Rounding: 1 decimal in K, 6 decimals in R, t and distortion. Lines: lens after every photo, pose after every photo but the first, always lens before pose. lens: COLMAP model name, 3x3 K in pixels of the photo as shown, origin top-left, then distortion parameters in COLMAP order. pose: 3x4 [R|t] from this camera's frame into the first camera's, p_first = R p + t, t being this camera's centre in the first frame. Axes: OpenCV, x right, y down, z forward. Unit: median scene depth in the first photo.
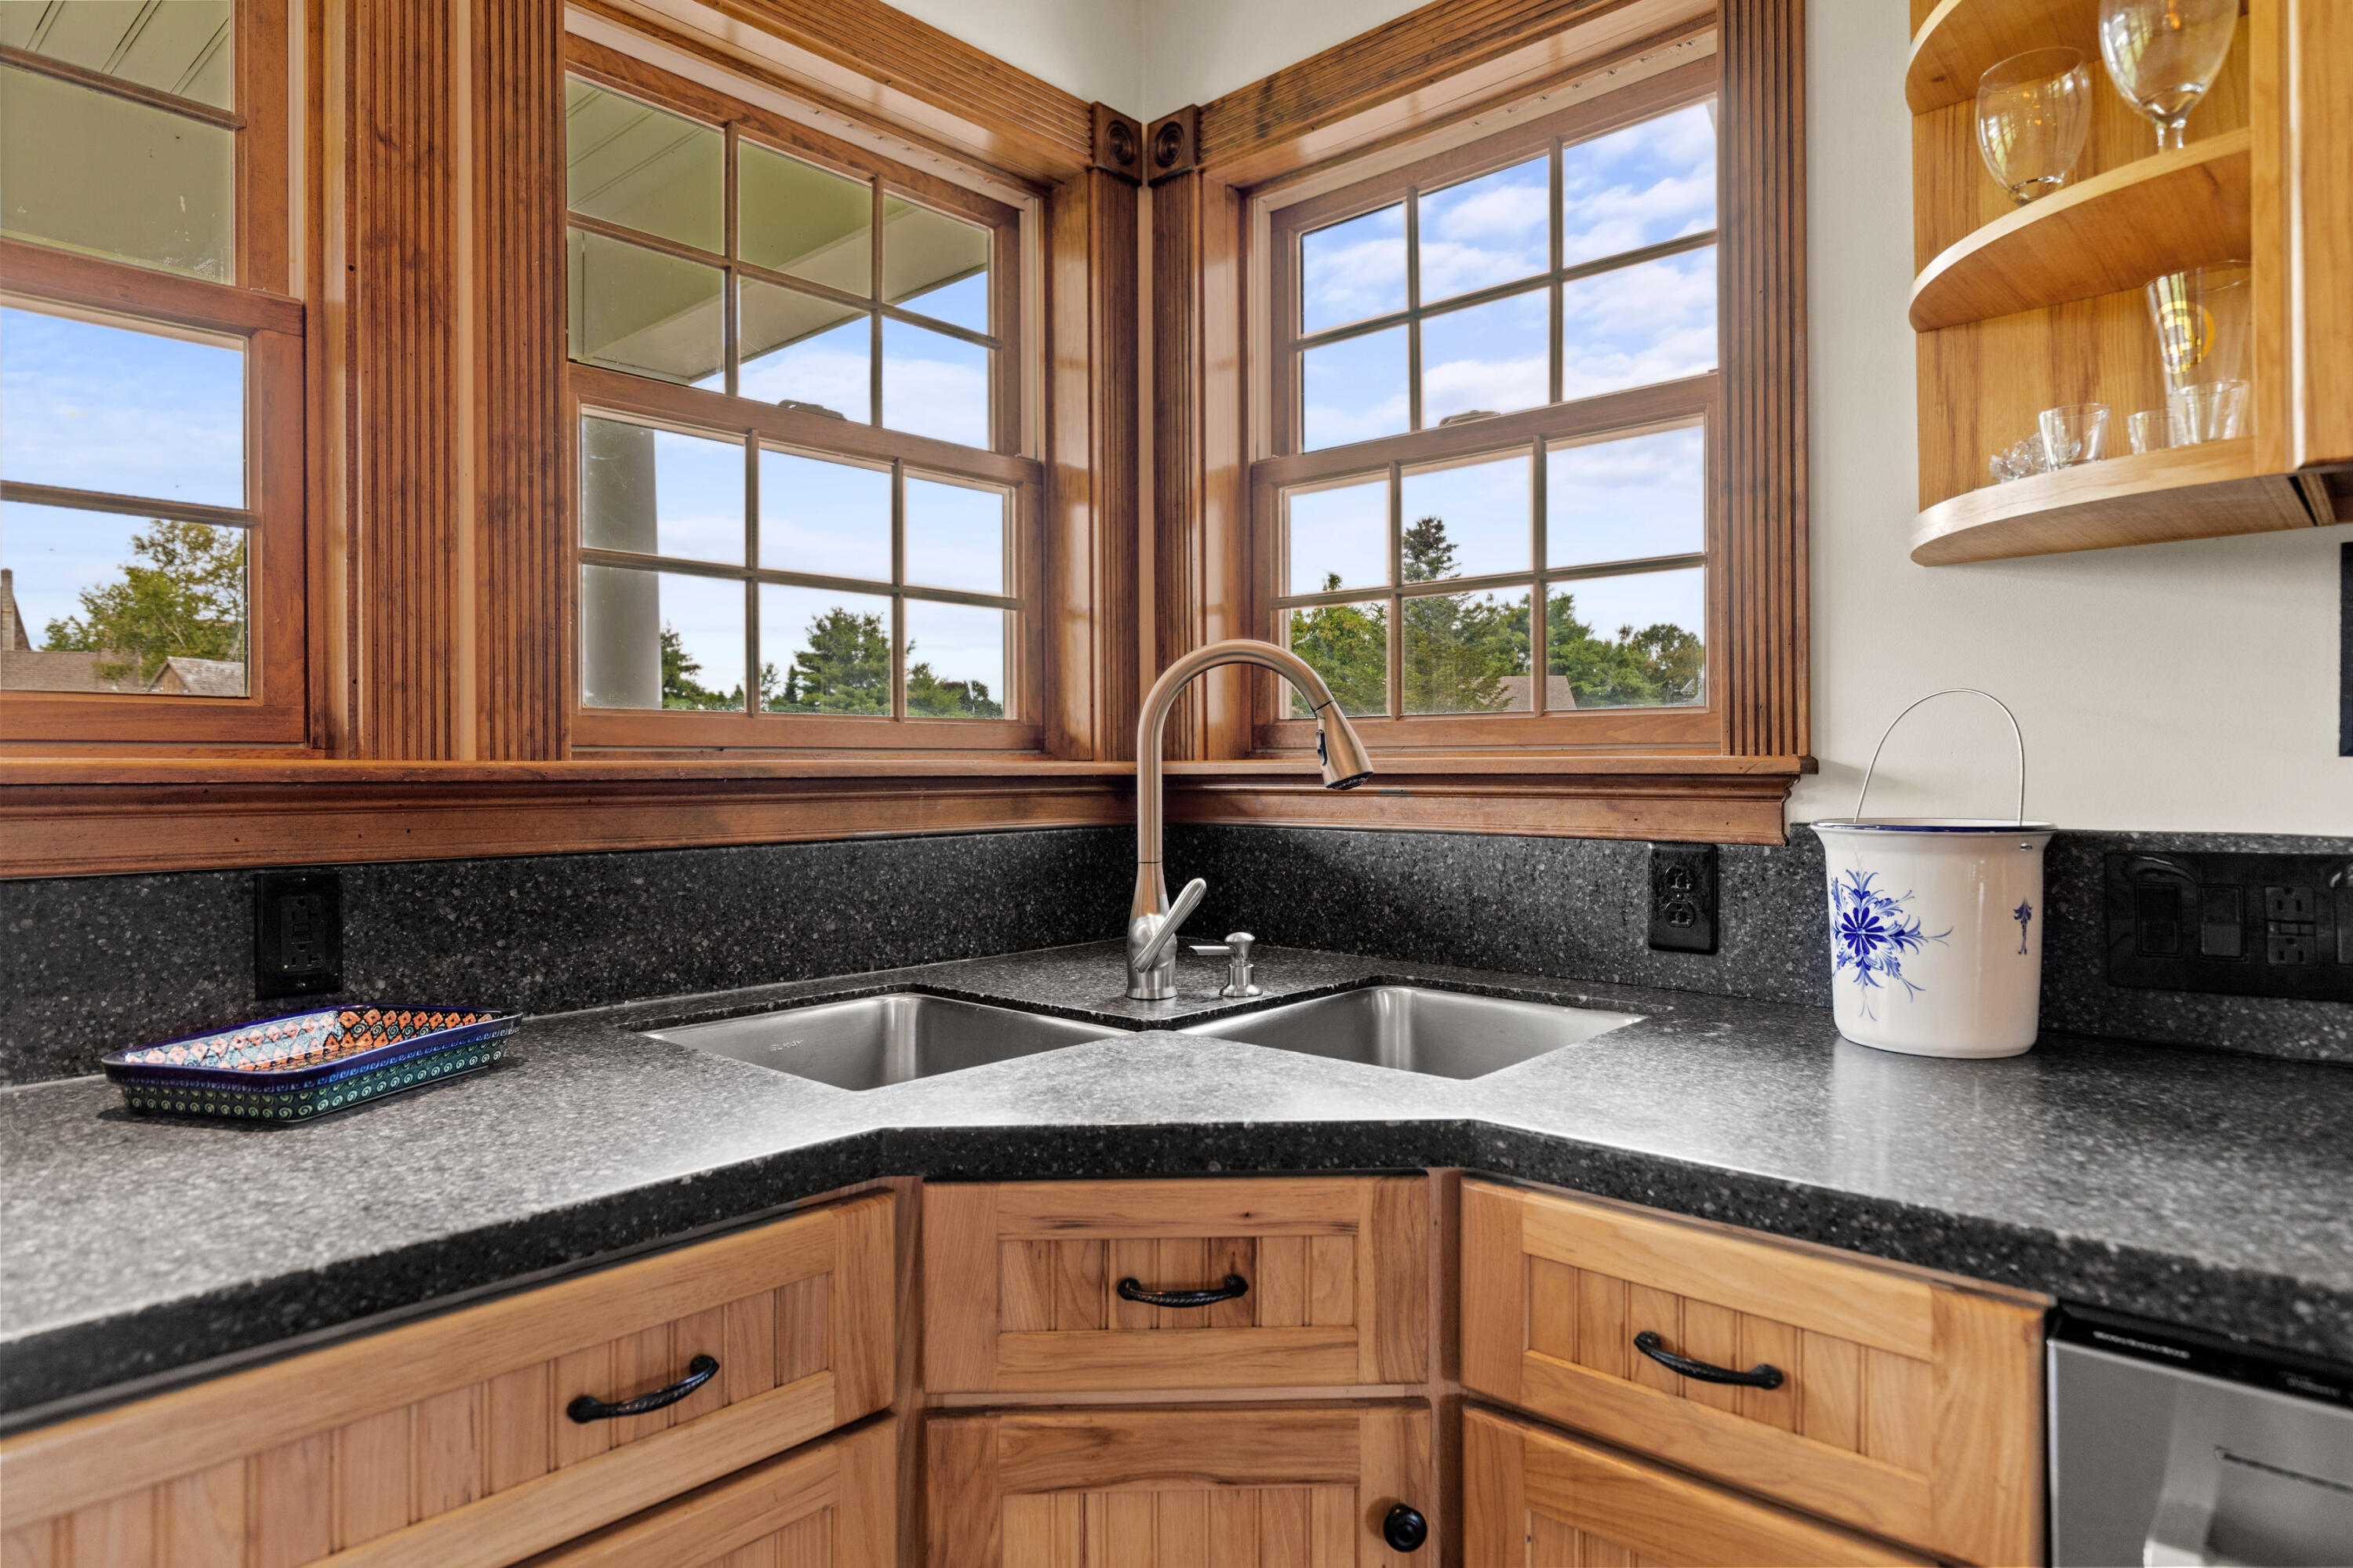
lens RADIAL K [[1366.0, 0, 1184.4], [0, 1366.0, 765.1], [0, 0, 1]] dist [-0.000555, -0.000922]
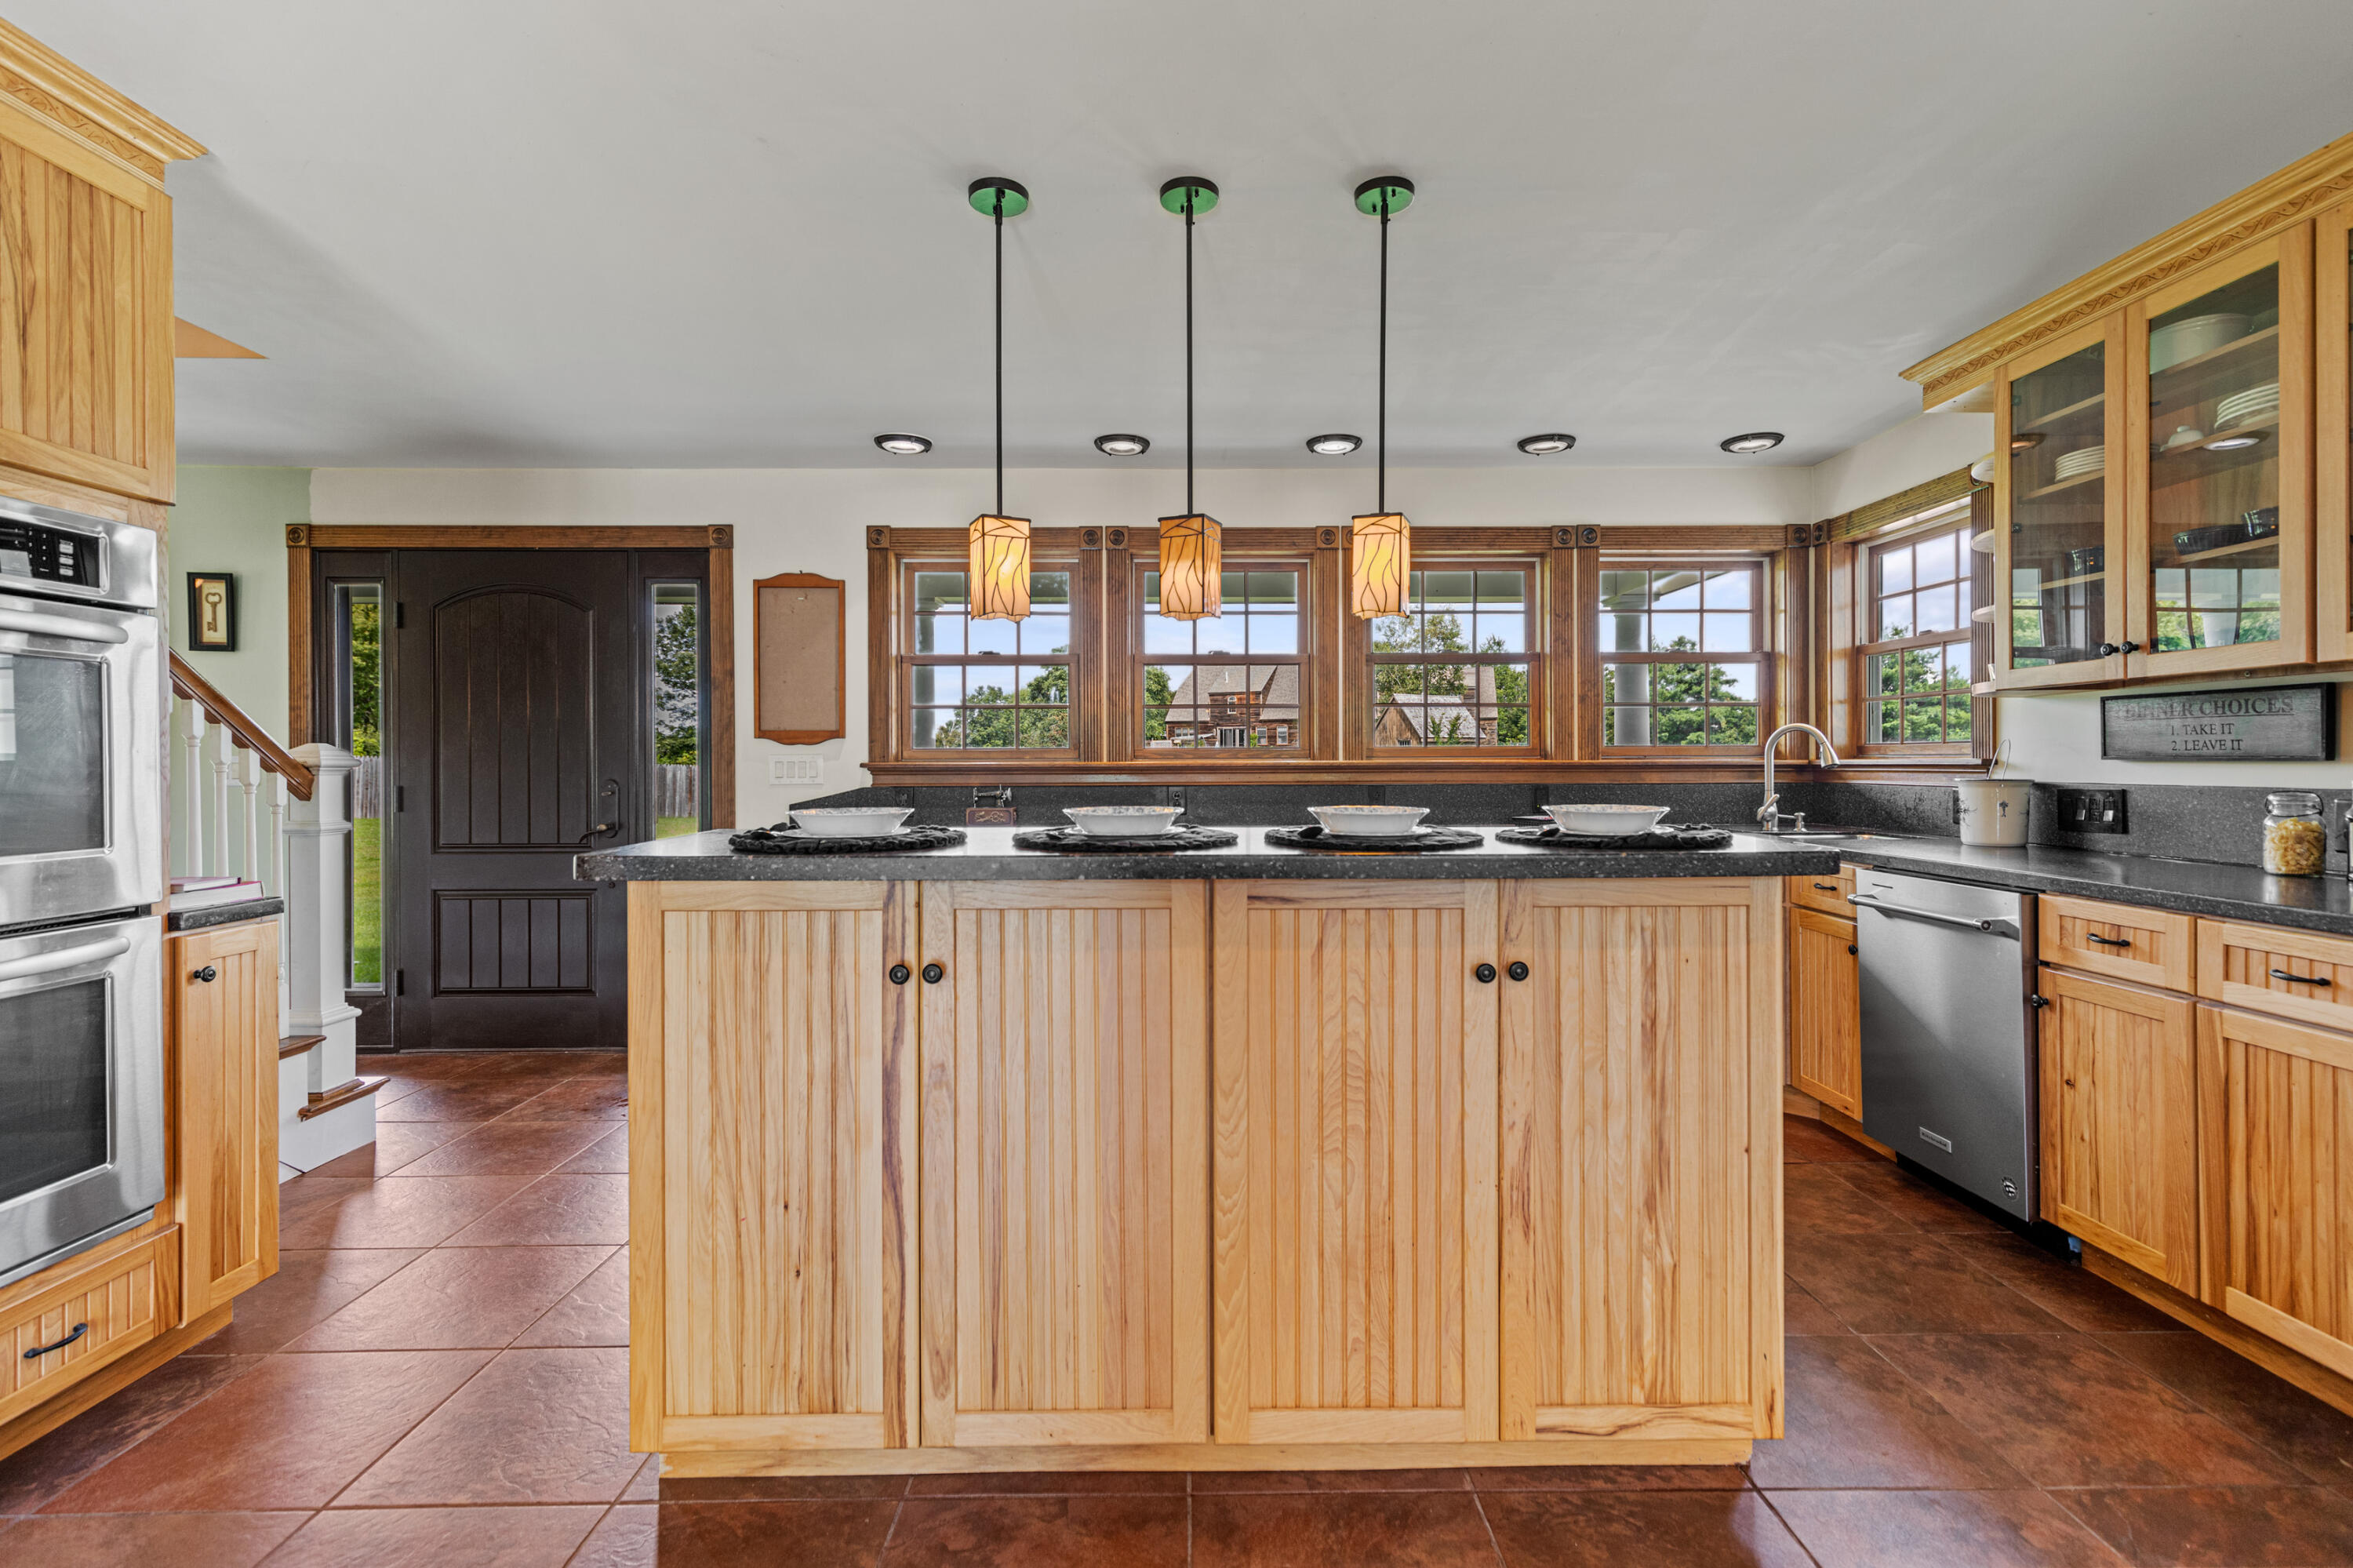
lens RADIAL K [[1058.4, 0, 1192.9], [0, 1058.4, 768.8], [0, 0, 1]] dist [0.007486, -0.002750]
pose [[0.682852, 0.006202, -0.730531, 0.984916], [0.000818, 0.999957, 0.009255, -0.007089], [0.730556, -0.006917, 0.682817, -1.955093]]
